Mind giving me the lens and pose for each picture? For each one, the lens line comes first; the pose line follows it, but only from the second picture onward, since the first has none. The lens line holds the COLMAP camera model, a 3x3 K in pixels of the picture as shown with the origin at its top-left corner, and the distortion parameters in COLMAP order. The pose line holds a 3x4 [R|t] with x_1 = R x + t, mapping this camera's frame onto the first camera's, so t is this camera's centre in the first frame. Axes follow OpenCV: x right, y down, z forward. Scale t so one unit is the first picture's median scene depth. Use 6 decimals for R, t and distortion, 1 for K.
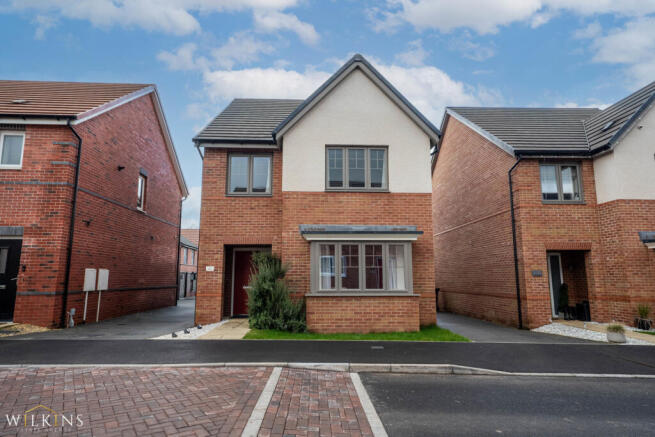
lens RADIAL K [[381.7, 0, 327.5], [0, 381.7, 218.5], [0, 0, 1]] dist [0.016024, 0.000435]
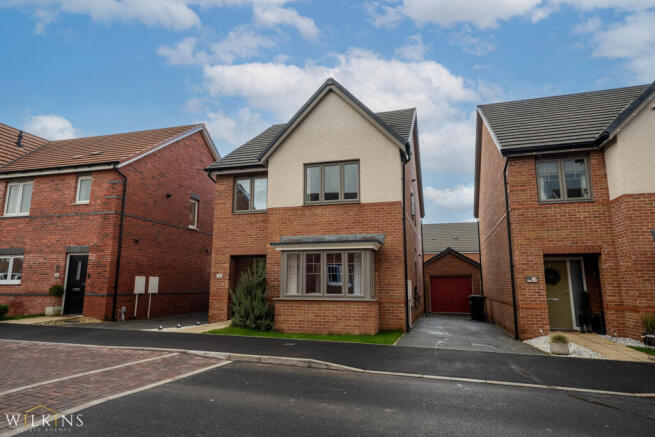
lens RADIAL K [[381.7, 0, 327.5], [0, 381.7, 218.5], [0, 0, 1]] dist [0.016024, 0.000435]
pose [[0.951060, -0.049640, -0.304994, 0.402742], [0.043500, 0.998691, -0.026898, -0.001077], [0.305930, 0.012314, 0.951974, -0.036568]]
